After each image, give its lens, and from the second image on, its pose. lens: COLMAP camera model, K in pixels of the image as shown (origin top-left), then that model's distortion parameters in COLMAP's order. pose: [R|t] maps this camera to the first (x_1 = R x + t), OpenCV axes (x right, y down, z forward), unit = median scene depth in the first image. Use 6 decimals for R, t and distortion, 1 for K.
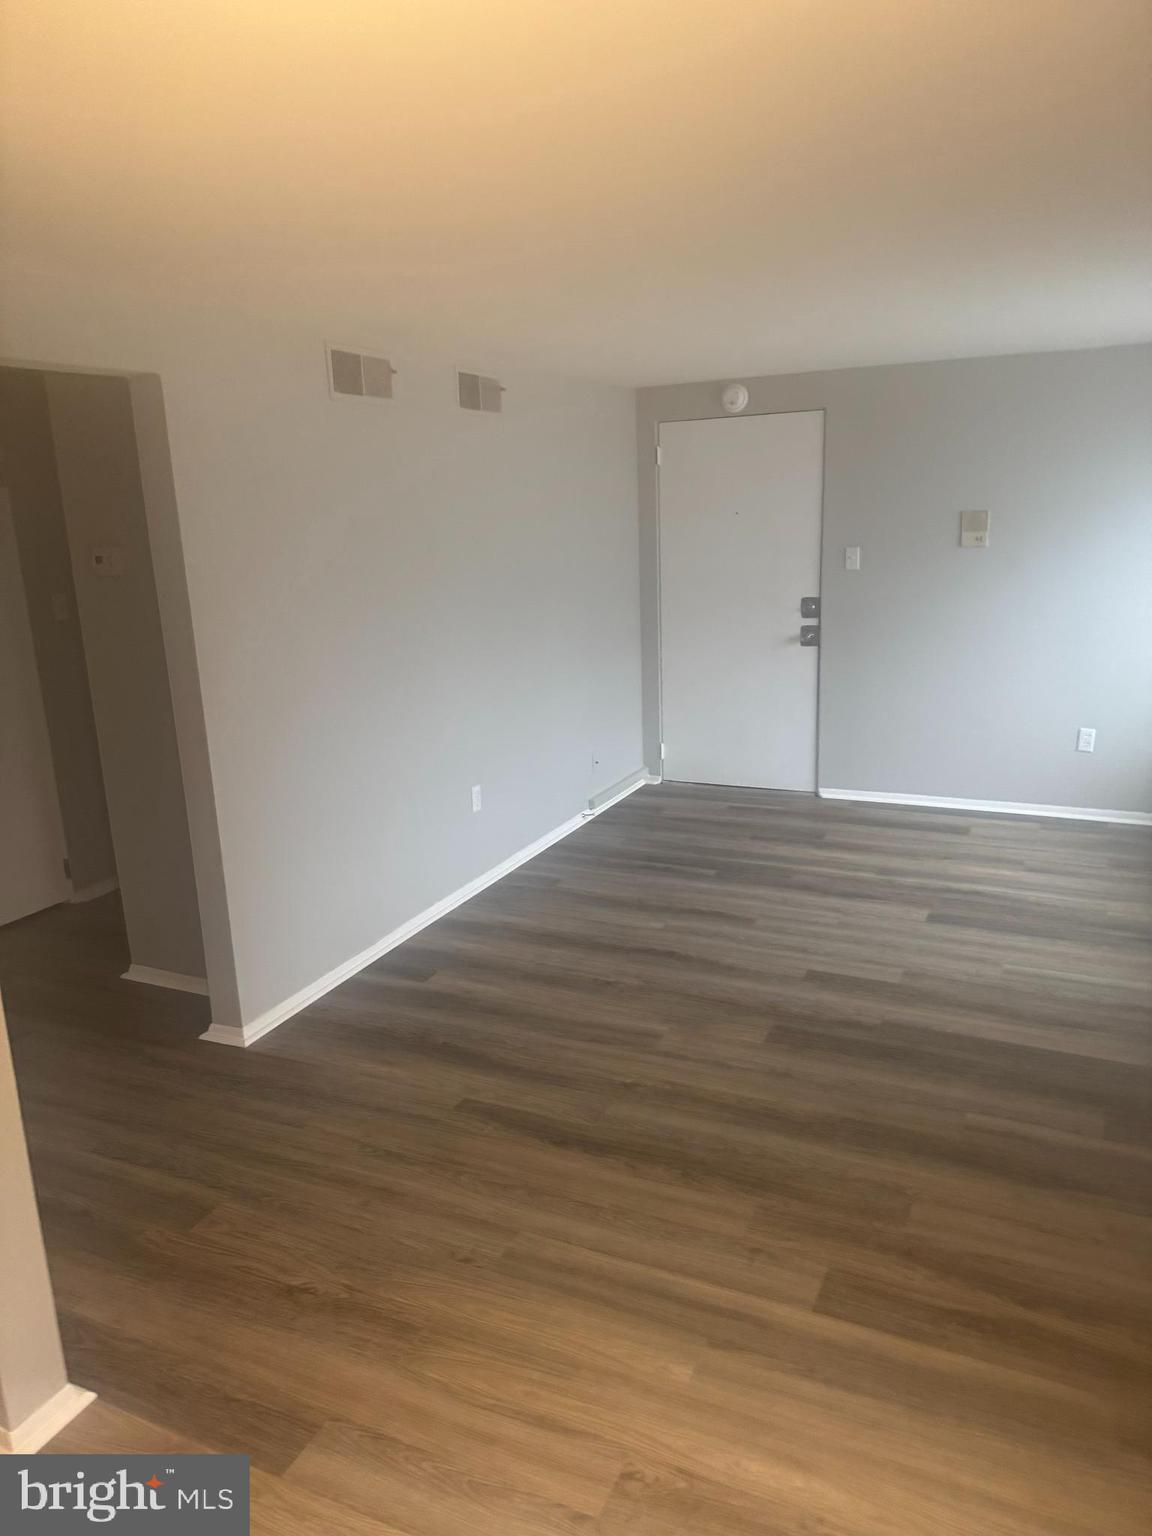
lens RADIAL K [[1077.1, 0, 578.1], [0, 1077.1, 756.5], [0, 0, 1]] dist [0.077336, -0.055063]
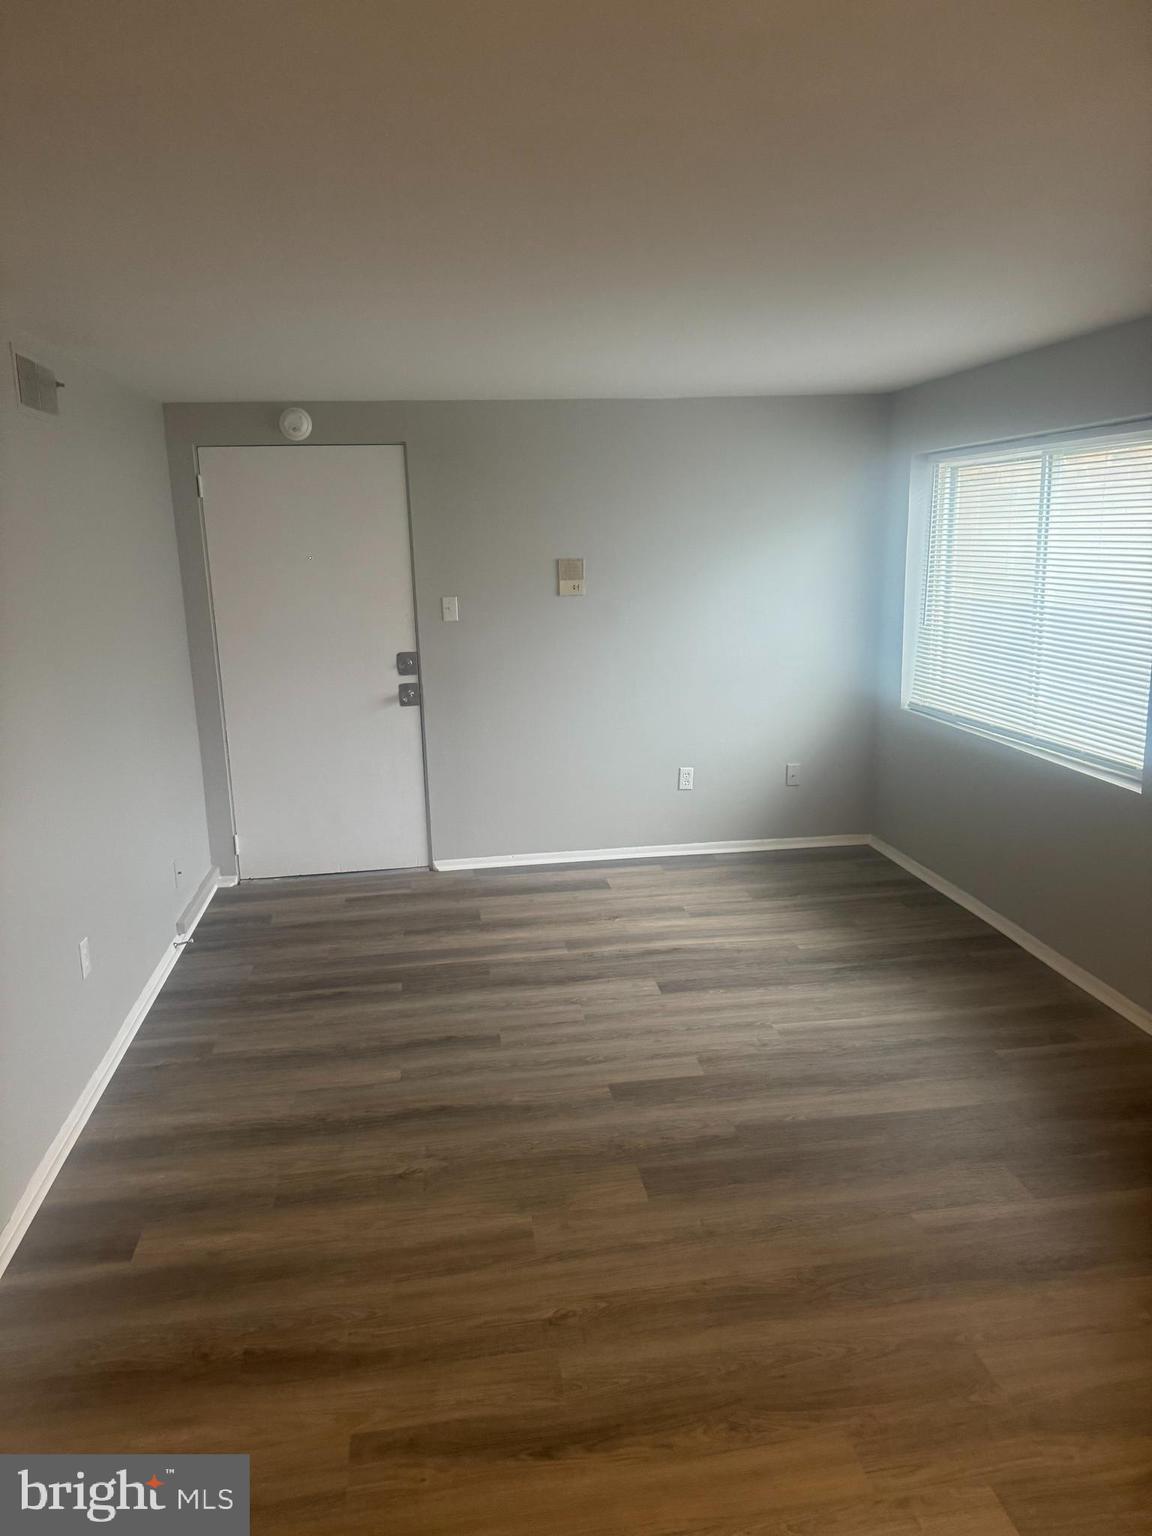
lens RADIAL K [[1077.1, 0, 583.9], [0, 1077.1, 764.3], [0, 0, 1]] dist [0.077336, -0.055063]
pose [[0.826846, -0.103444, 0.552834, -0.200991], [0.119807, 0.992775, 0.006574, -0.051557], [-0.549520, 0.060797, 0.833265, 0.214195]]
